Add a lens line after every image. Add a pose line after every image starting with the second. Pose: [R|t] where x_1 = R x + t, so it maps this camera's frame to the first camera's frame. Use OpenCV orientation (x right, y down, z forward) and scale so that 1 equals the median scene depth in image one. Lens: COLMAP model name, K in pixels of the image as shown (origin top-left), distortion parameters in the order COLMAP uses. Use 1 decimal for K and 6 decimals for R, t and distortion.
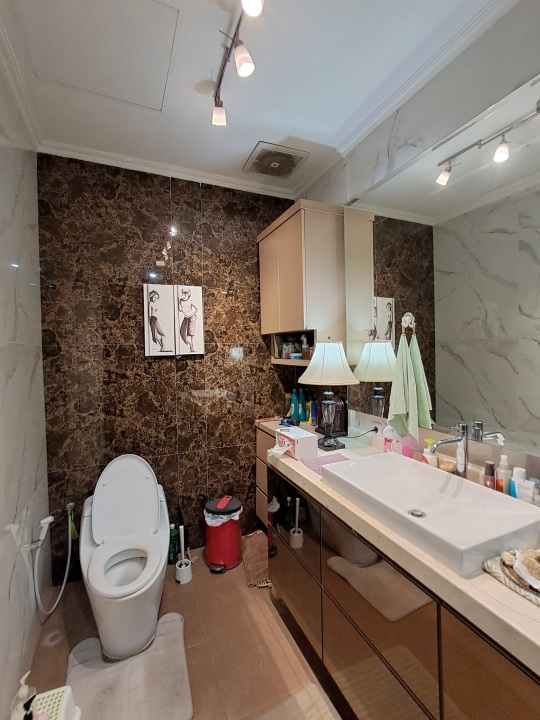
lens RADIAL K [[327.8, 0, 268.5], [0, 327.8, 361.8], [0, 0, 1]] dist [0.001054, 0.001114]
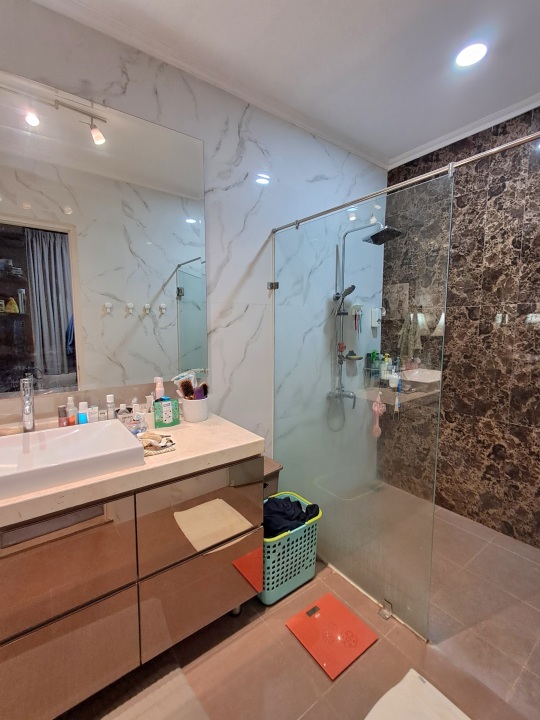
lens RADIAL K [[327.8, 0, 269.4], [0, 327.8, 358.8], [0, 0, 1]] dist [0.001054, 0.001114]
pose [[0.239568, 0.127688, -0.962446, 0.558055], [-0.028376, 0.991811, 0.124521, -0.001930], [0.970465, -0.002521, 0.241230, 0.158813]]
